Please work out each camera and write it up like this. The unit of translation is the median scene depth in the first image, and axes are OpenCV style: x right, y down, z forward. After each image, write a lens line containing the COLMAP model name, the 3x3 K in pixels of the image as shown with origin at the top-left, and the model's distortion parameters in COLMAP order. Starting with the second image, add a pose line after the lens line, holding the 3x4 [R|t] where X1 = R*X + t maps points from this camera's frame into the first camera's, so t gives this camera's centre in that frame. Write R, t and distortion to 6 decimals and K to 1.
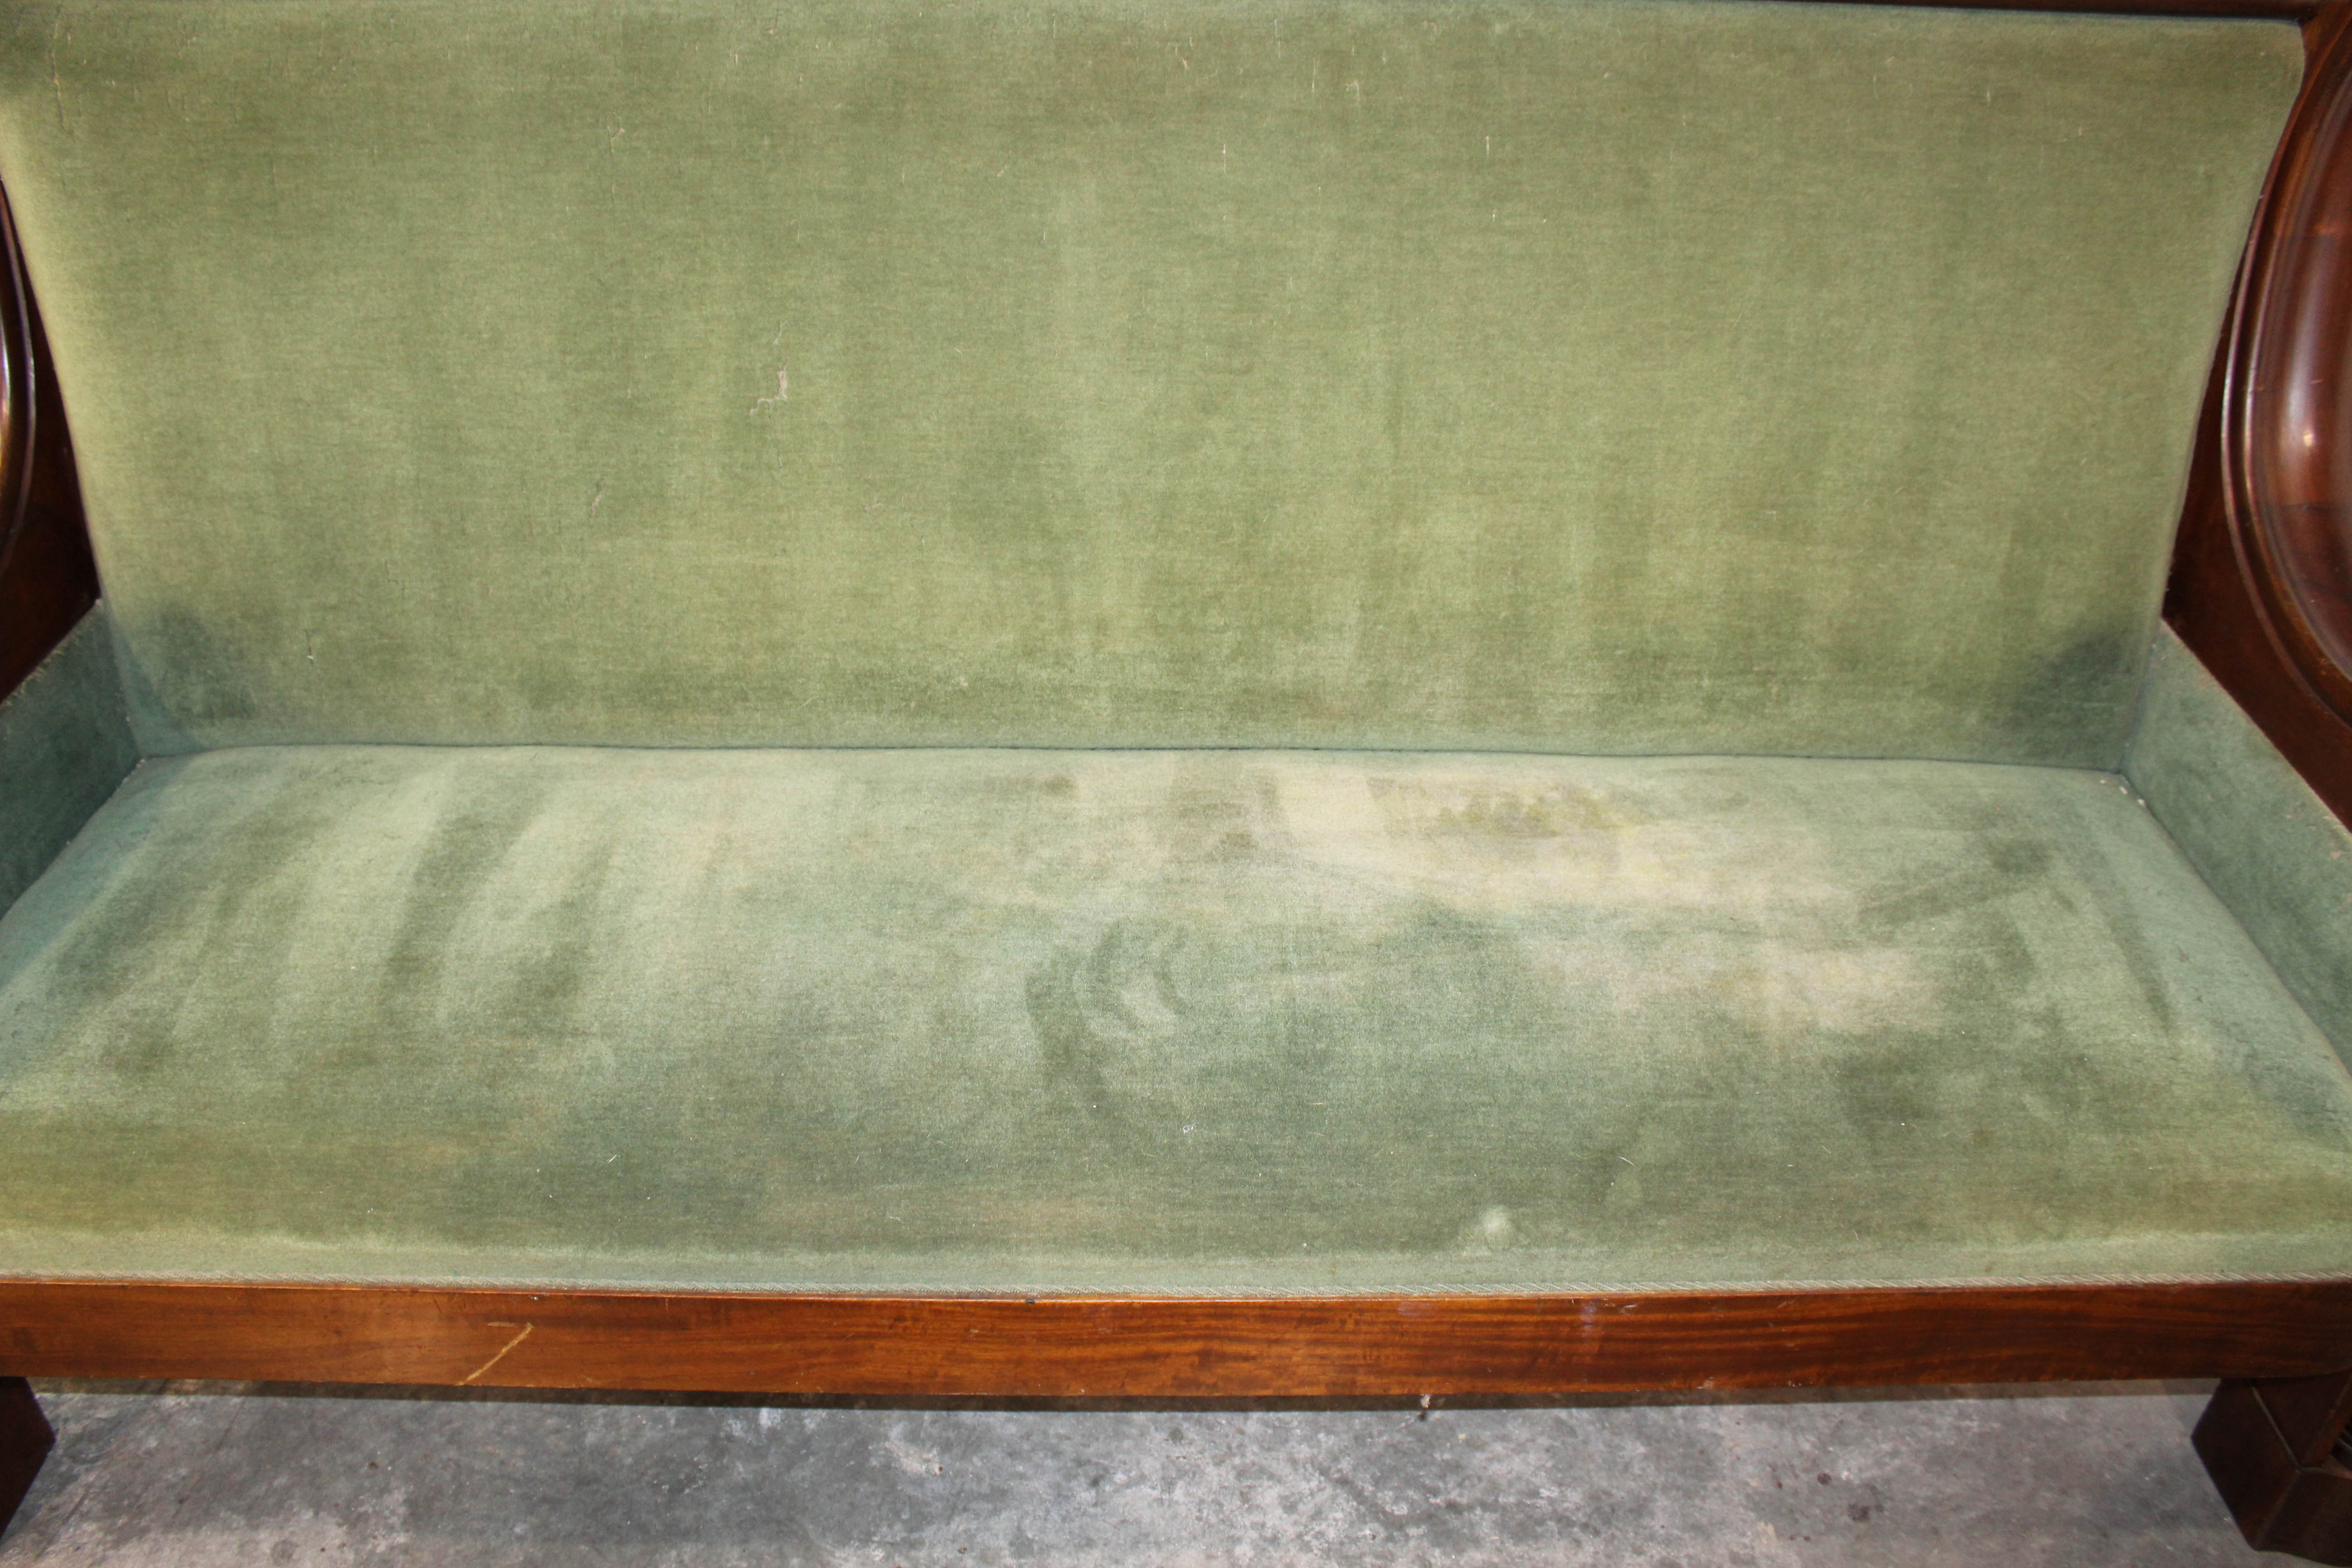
lens RADIAL K [[1941.3, 0, 1176.0], [0, 1941.3, 784.0], [0, 0, 1]] dist [-0.143405, 0.107504]
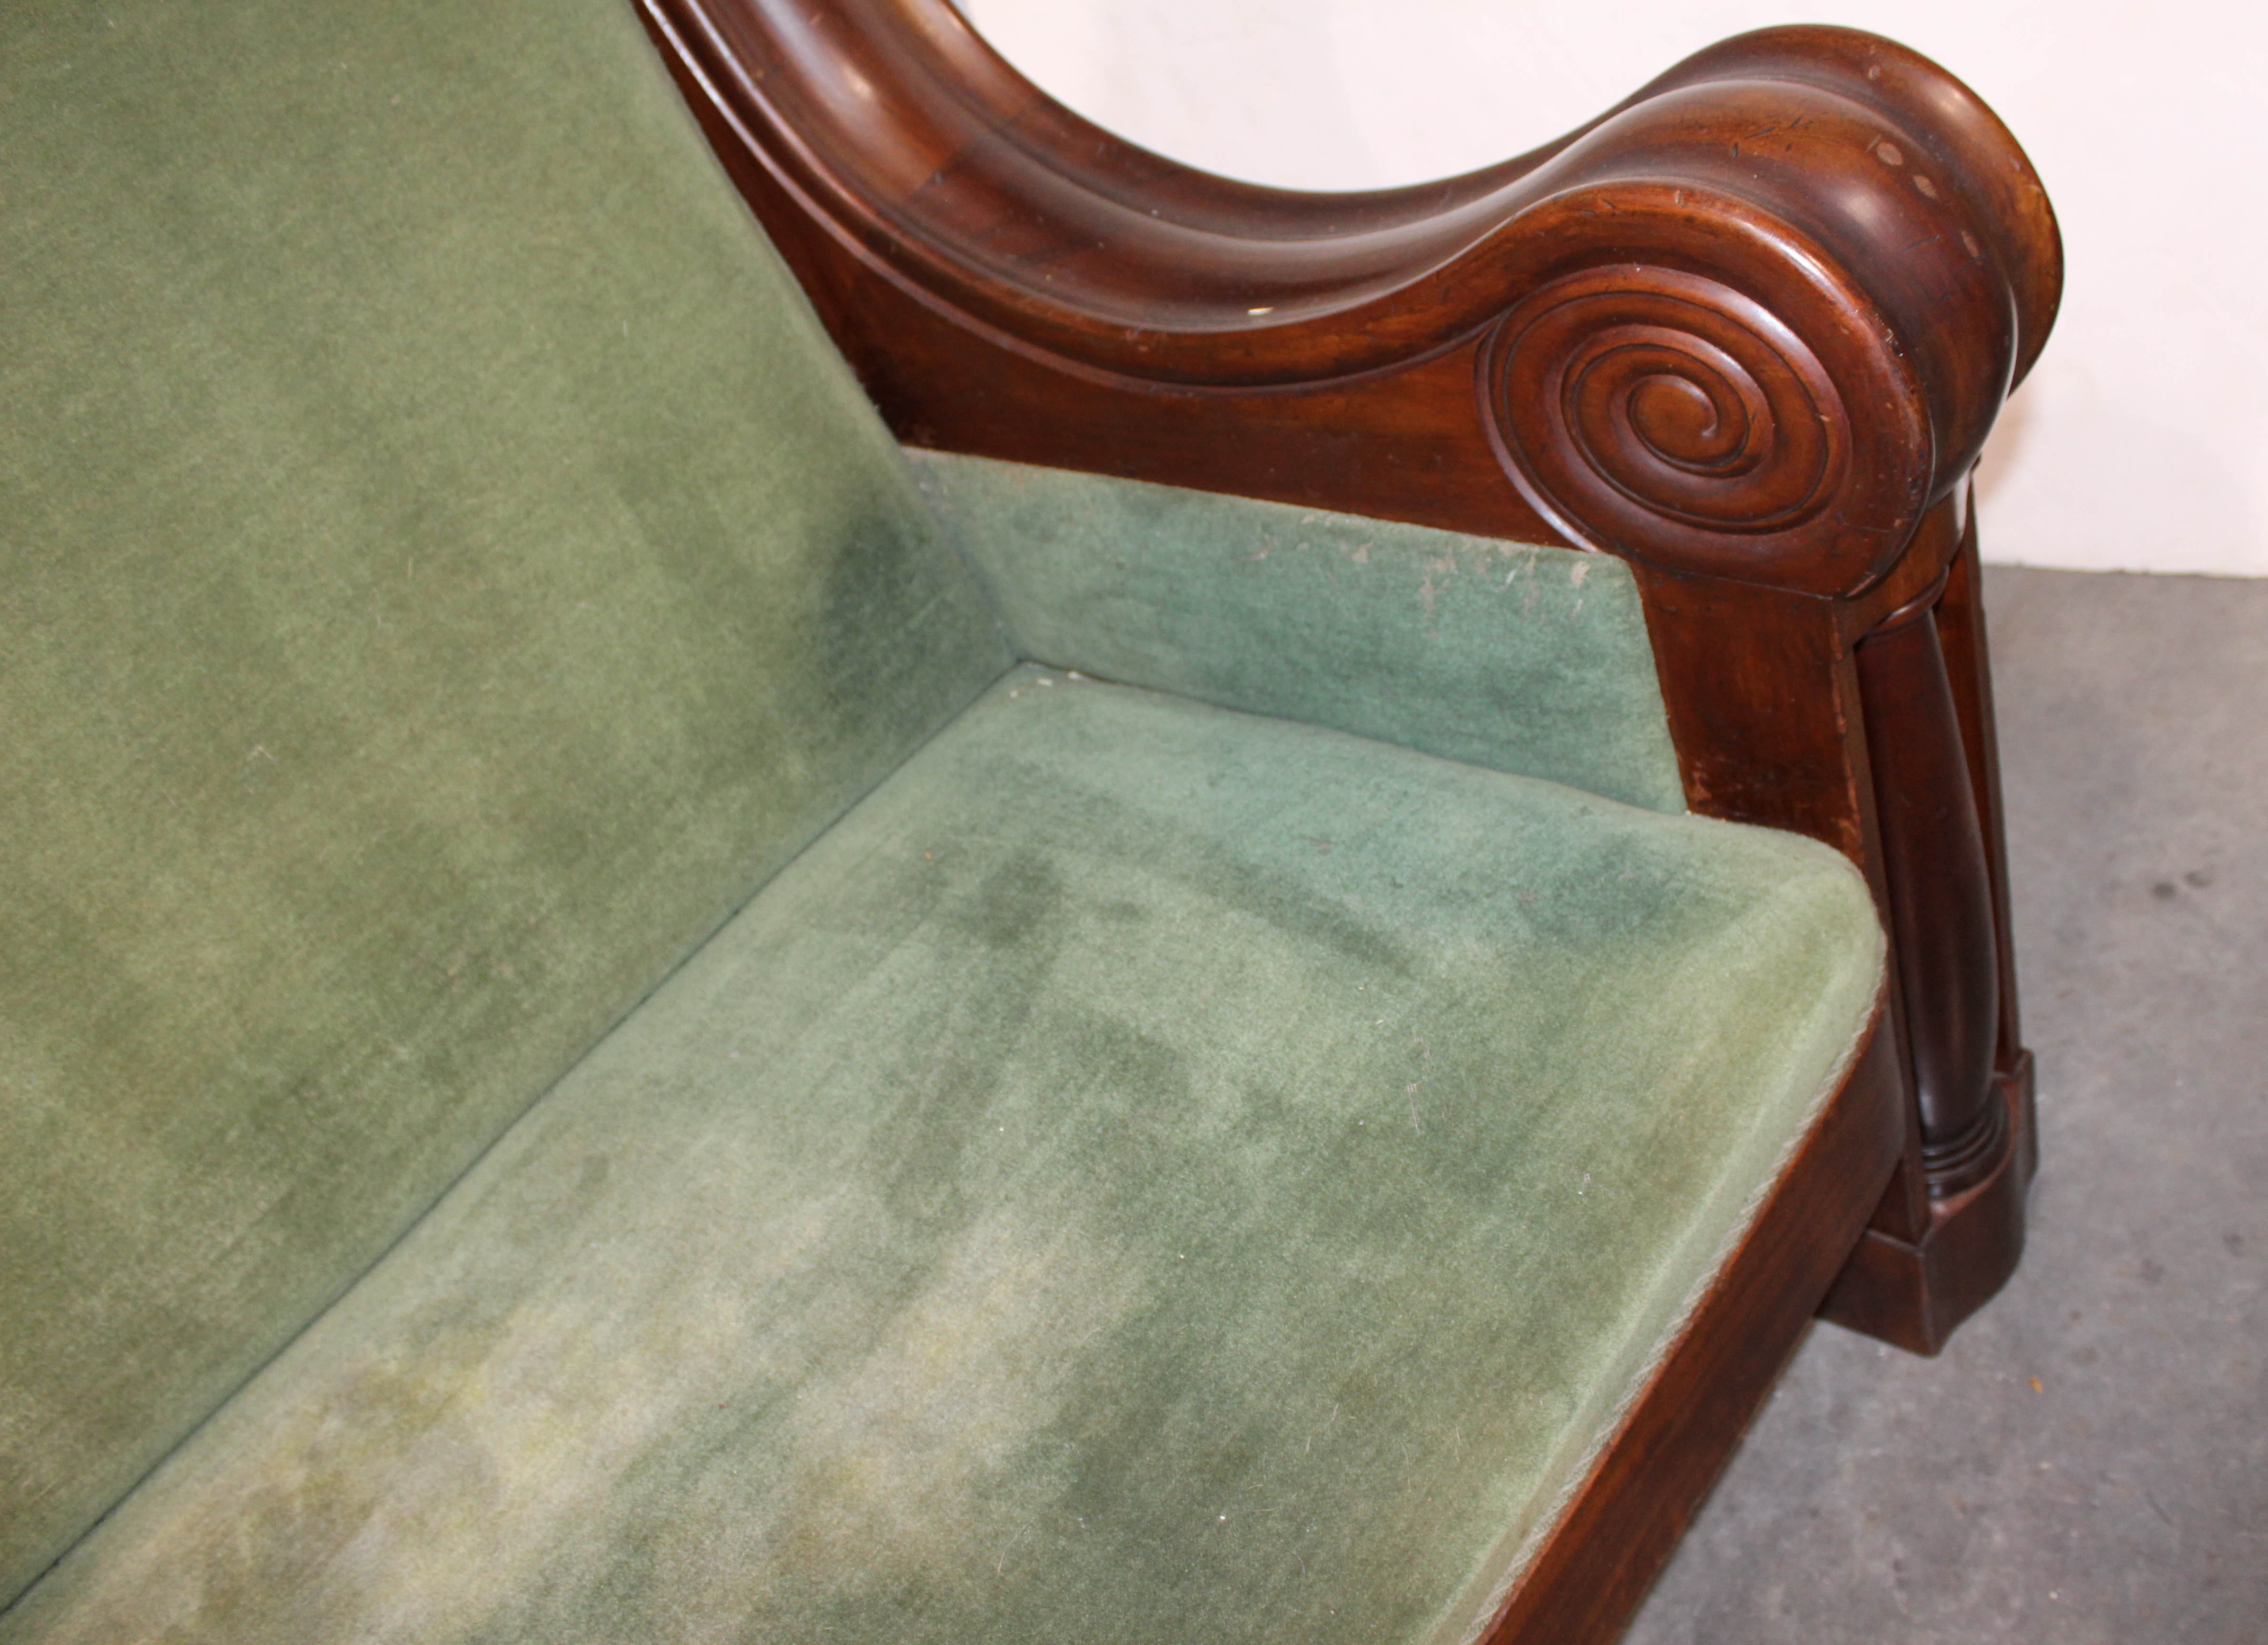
lens RADIAL K [[1964.7, 0, 1134.0], [0, 1964.7, 822.5], [0, 0, 1]] dist [-0.164584, 0.166237]
pose [[0.619645, -0.661997, 0.421663, 0.227718], [0.680608, 0.720767, 0.131409, -0.031811], [-0.390913, 0.205560, 0.897180, 0.435809]]
